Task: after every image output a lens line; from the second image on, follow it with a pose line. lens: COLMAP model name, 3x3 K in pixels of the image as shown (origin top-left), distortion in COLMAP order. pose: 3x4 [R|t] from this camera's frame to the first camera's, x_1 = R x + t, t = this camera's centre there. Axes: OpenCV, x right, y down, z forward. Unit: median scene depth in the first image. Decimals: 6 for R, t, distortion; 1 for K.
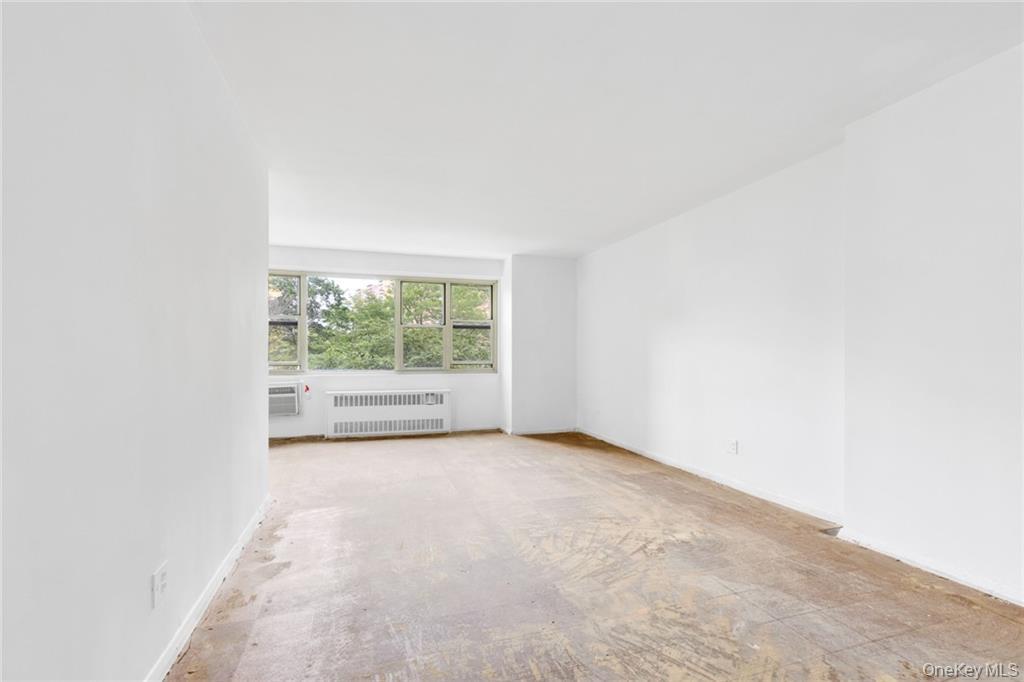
lens RADIAL K [[464.7, 0, 510.1], [0, 464.7, 354.5], [0, 0, 1]] dist [0.003908, -0.001803]
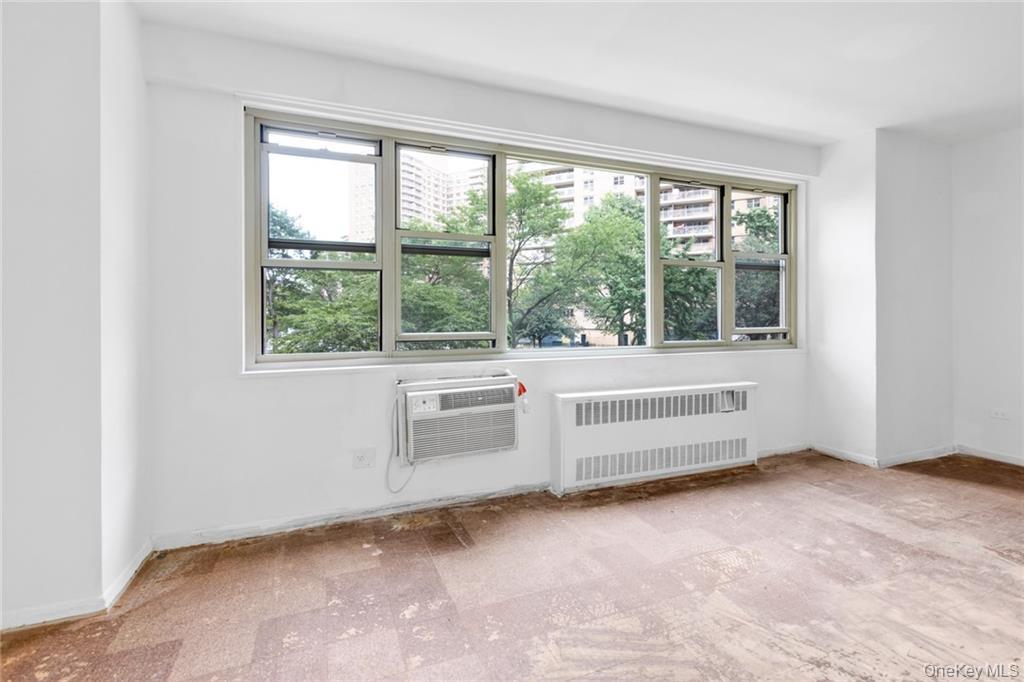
lens RADIAL K [[464.7, 0, 518.7], [0, 464.7, 328.0], [0, 0, 1]] dist [0.003908, -0.001803]
pose [[0.997407, -0.005359, 0.071765, -0.729812], [0.003299, 0.999580, 0.028786, -0.005365], [-0.071889, -0.028475, 0.997006, 0.809833]]
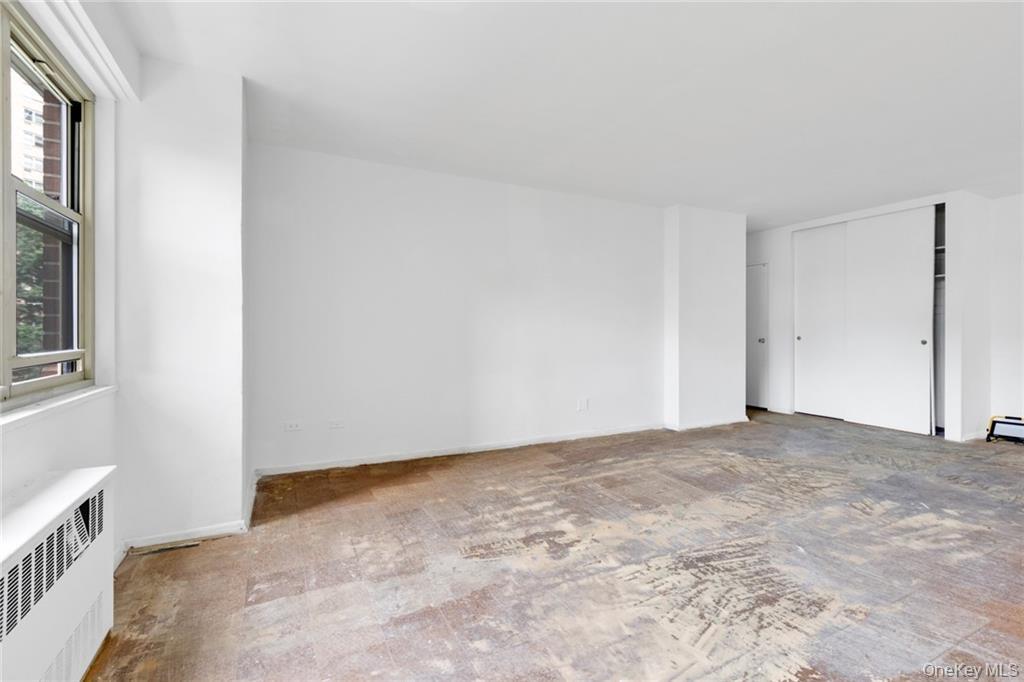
lens RADIAL K [[464.7, 0, 509.1], [0, 464.7, 330.4], [0, 0, 1]] dist [0.003908, -0.001803]
pose [[-0.156068, -0.003542, 0.987740, -0.689178], [-0.002200, 0.999992, 0.003238, 0.000500], [-0.987744, -0.001667, -0.156075, 1.371288]]
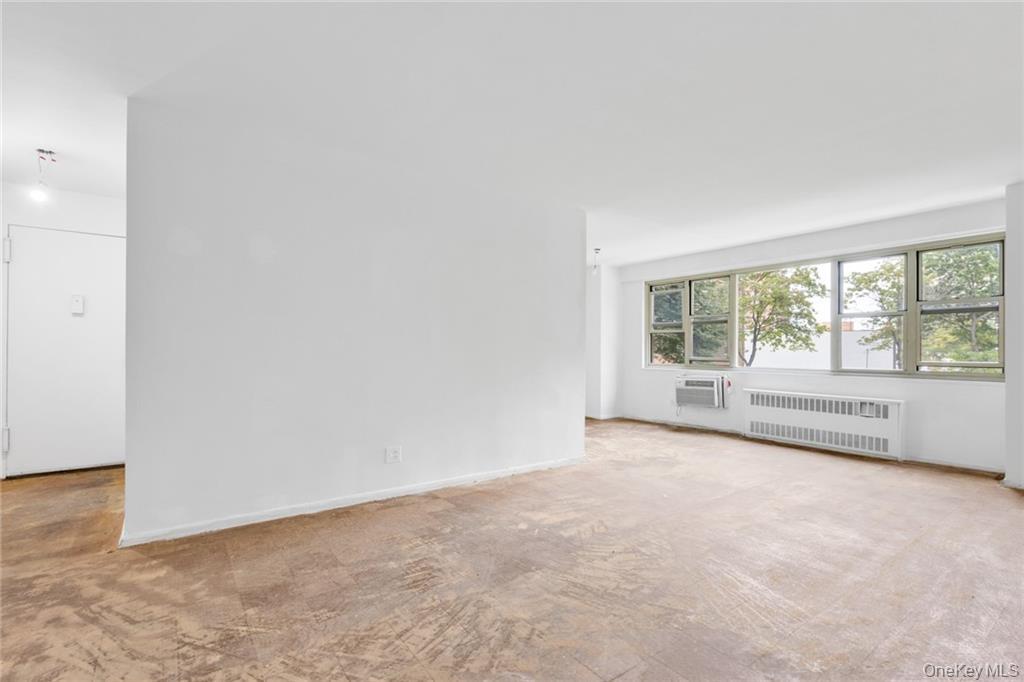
lens RADIAL K [[464.7, 0, 517.5], [0, 464.7, 345.6], [0, 0, 1]] dist [0.003908, -0.001803]
pose [[0.317208, -0.010986, -0.948292, 0.610669], [-0.002121, 0.999922, -0.012294, 0.001753], [0.948354, 0.005911, 0.317160, 0.346651]]
